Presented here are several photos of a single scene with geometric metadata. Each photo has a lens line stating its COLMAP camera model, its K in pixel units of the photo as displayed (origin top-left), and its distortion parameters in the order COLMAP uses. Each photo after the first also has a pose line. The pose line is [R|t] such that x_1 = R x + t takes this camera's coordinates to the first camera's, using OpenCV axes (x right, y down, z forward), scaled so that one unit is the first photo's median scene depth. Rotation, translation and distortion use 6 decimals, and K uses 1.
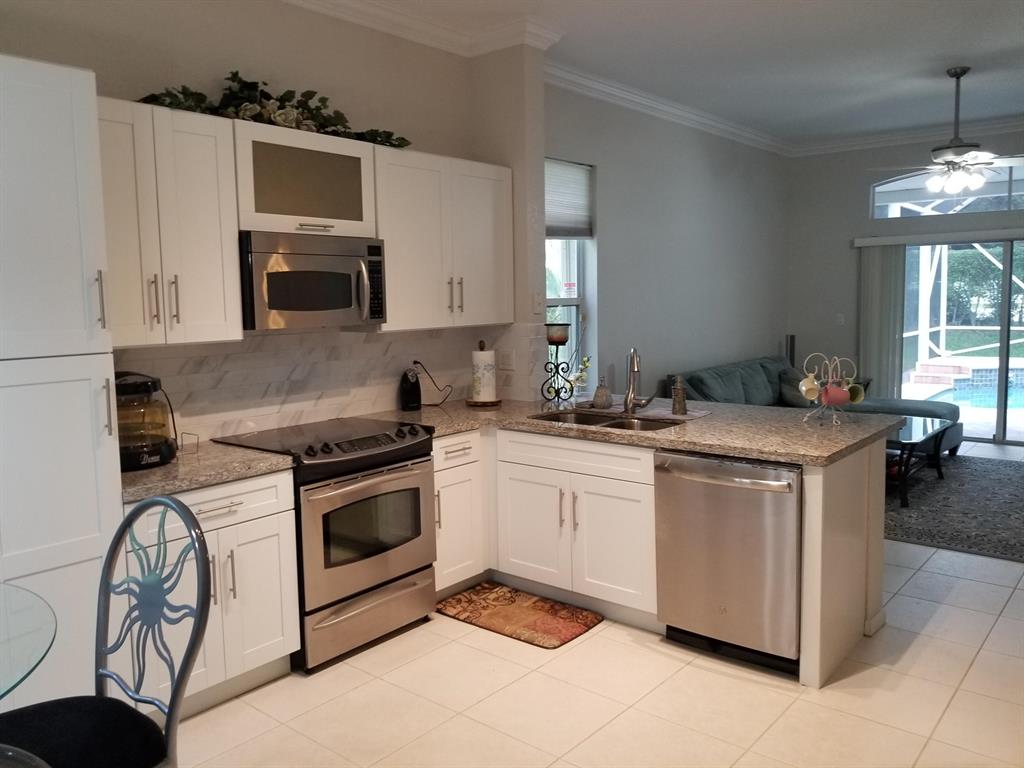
lens RADIAL K [[803.0, 0, 496.4], [0, 803.0, 377.2], [0, 0, 1]] dist [0.067206, -0.107388]
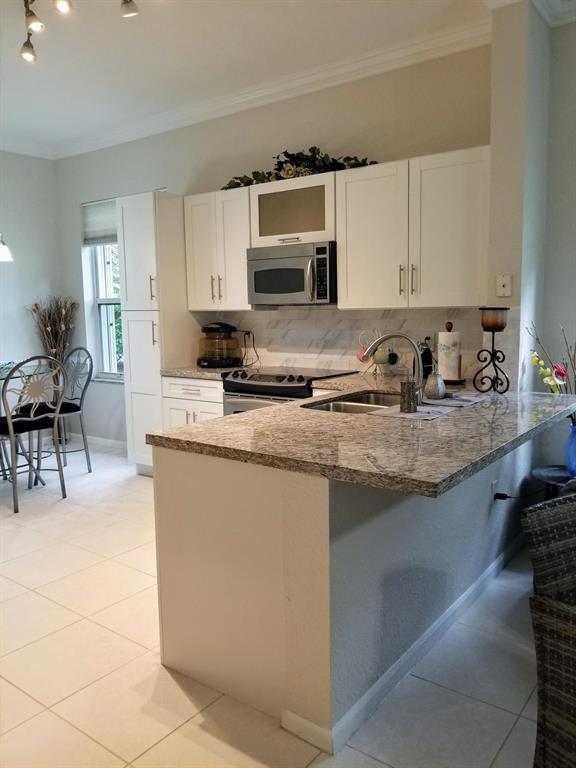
lens RADIAL K [[602.3, 0, 311.8], [0, 602.3, 382.5], [0, 0, 1]] dist [0.067206, -0.107388]
pose [[0.081395, 0.140869, -0.986677, 0.897187], [-0.089653, 0.986983, 0.133517, -0.066982], [0.992642, 0.077591, 0.092965, 0.875265]]
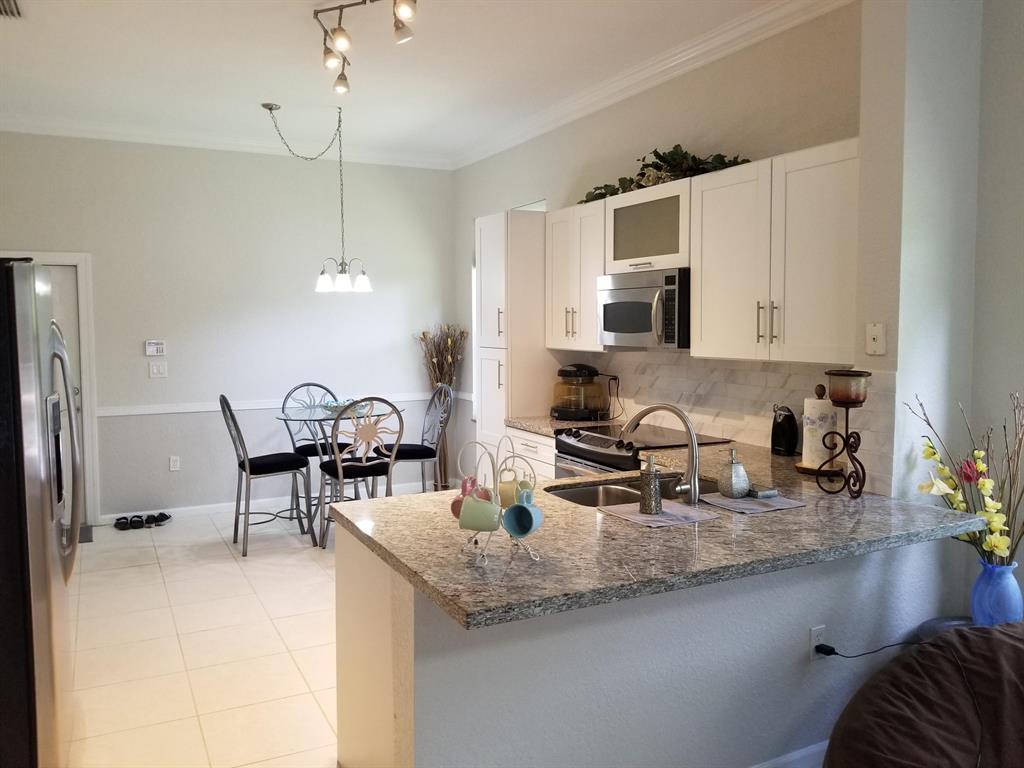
lens RADIAL K [[803.0, 0, 496.4], [0, 803.0, 377.2], [0, 0, 1]] dist [0.067206, -0.107388]
pose [[-0.397276, 0.087146, -0.913552, 0.907504], [-0.081368, 0.988215, 0.129653, -0.145541], [0.914085, 0.125843, -0.385503, 1.182137]]
